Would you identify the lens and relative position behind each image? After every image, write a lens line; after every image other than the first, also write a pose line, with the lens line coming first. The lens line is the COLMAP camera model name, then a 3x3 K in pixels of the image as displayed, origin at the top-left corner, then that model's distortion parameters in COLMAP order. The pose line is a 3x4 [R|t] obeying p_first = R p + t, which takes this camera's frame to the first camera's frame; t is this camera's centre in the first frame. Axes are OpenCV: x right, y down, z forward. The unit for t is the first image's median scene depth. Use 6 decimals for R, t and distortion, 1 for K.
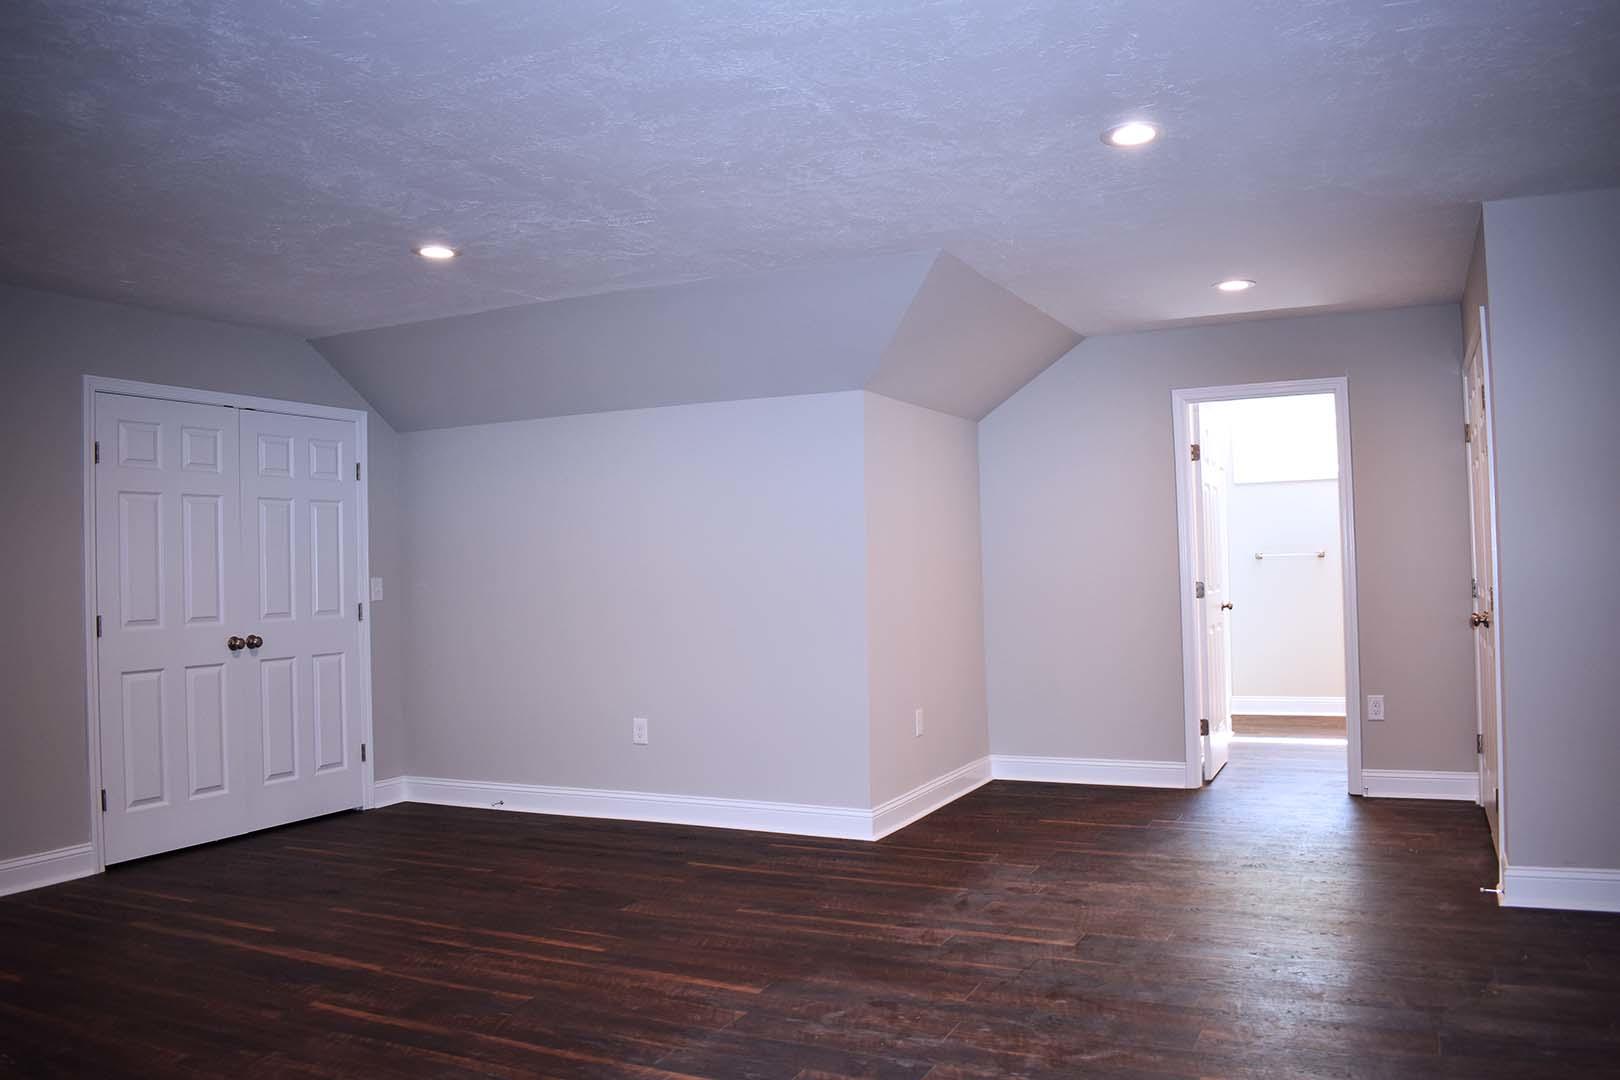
lens RADIAL K [[1269.6, 0, 807.9], [0, 1269.6, 538.7], [0, 0, 1]] dist [-0.093143, 0.013618]
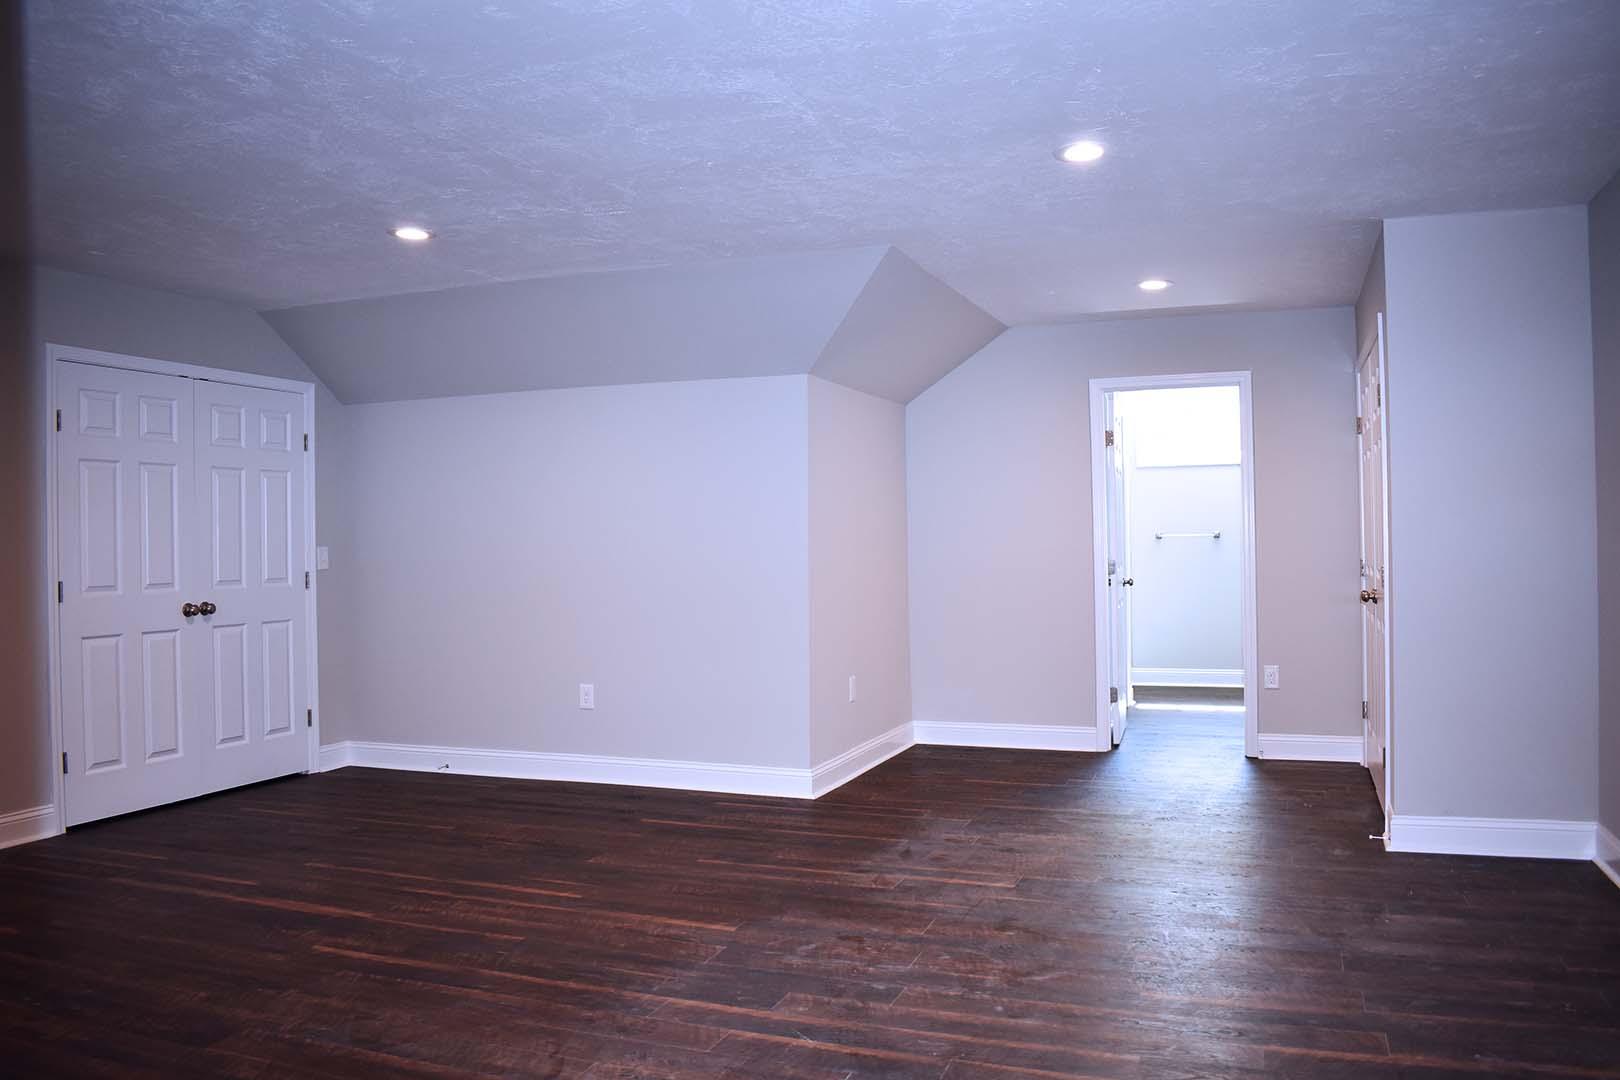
lens RADIAL K [[1269.6, 0, 806.8], [0, 1269.6, 540.0], [0, 0, 1]] dist [-0.093143, 0.013618]
pose [[0.996170, 0.011578, 0.086666, -0.056143], [-0.013346, 0.999714, 0.019846, 0.000066], [-0.086411, -0.020927, 0.996040, -0.065878]]
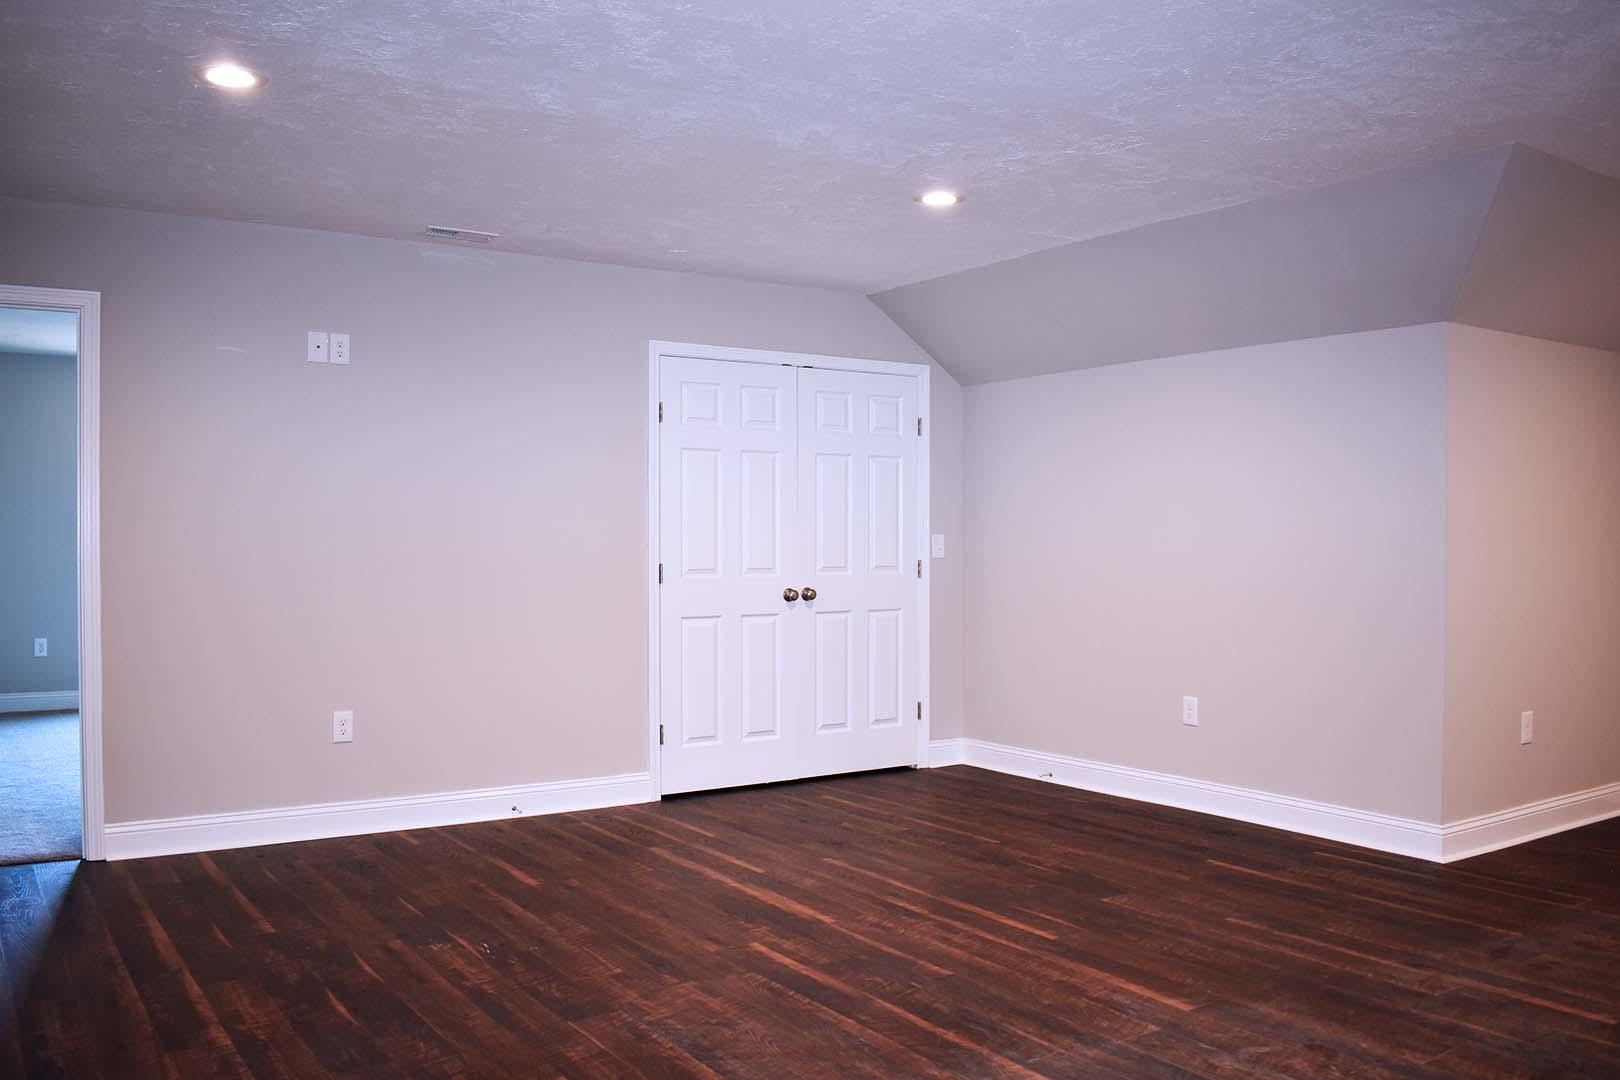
lens RADIAL K [[1358.2, 0, 806.4], [0, 1358.2, 535.1], [0, 0, 1]] dist [-0.096109, 0.018882]
pose [[0.862896, 0.023746, -0.504823, 0.146568], [-0.009709, 0.999490, 0.030418, 0.000171], [0.505288, -0.021347, 0.862687, 0.044023]]
